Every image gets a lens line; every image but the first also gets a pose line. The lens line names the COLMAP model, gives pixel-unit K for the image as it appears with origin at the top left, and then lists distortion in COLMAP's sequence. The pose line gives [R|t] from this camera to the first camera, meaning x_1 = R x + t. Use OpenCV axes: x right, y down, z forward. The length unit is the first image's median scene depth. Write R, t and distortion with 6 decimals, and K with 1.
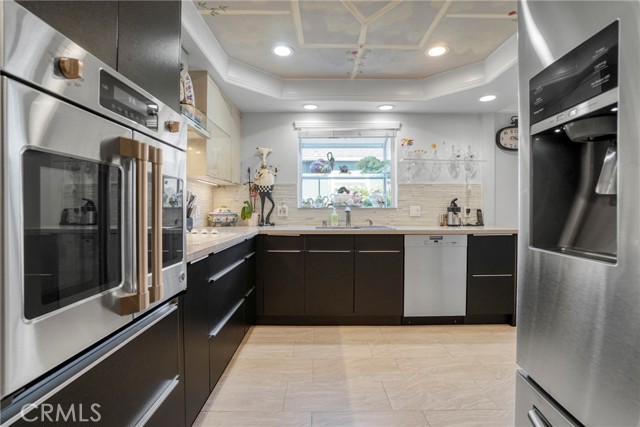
lens RADIAL K [[306.4, 0, 319.9], [0, 306.4, 210.5], [0, 0, 1]] dist [-0.018914, 0.000630]
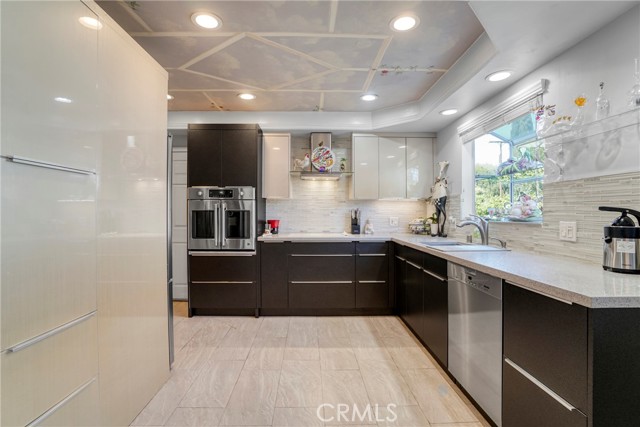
lens RADIAL K [[306.4, 0, 318.4], [0, 306.4, 212.2], [0, 0, 1]] dist [-0.018914, 0.000630]
pose [[0.018813, -0.004429, -0.999813, 0.851530], [-0.011683, 0.999921, -0.004650, -0.023724], [0.999755, 0.011768, 0.018760, 0.563721]]
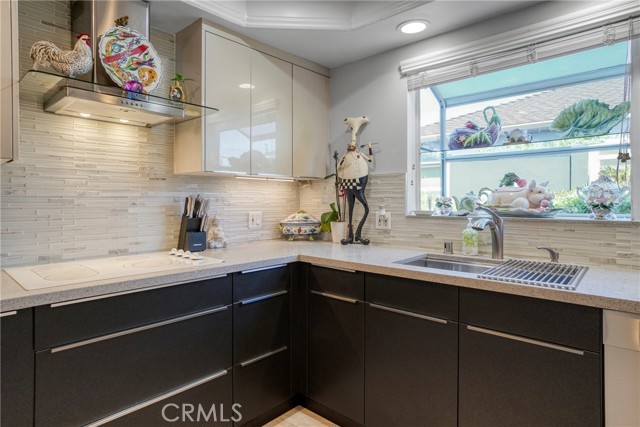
lens RADIAL K [[365.4, 0, 315.1], [0, 365.4, 201.1], [0, 0, 1]] dist [-0.005461, 0.002722]
pose [[0.739618, -0.001098, -0.673026, 0.258039], [-0.003618, 0.999978, -0.005608, -0.031069], [0.673017, 0.006582, 0.739597, 0.400295]]
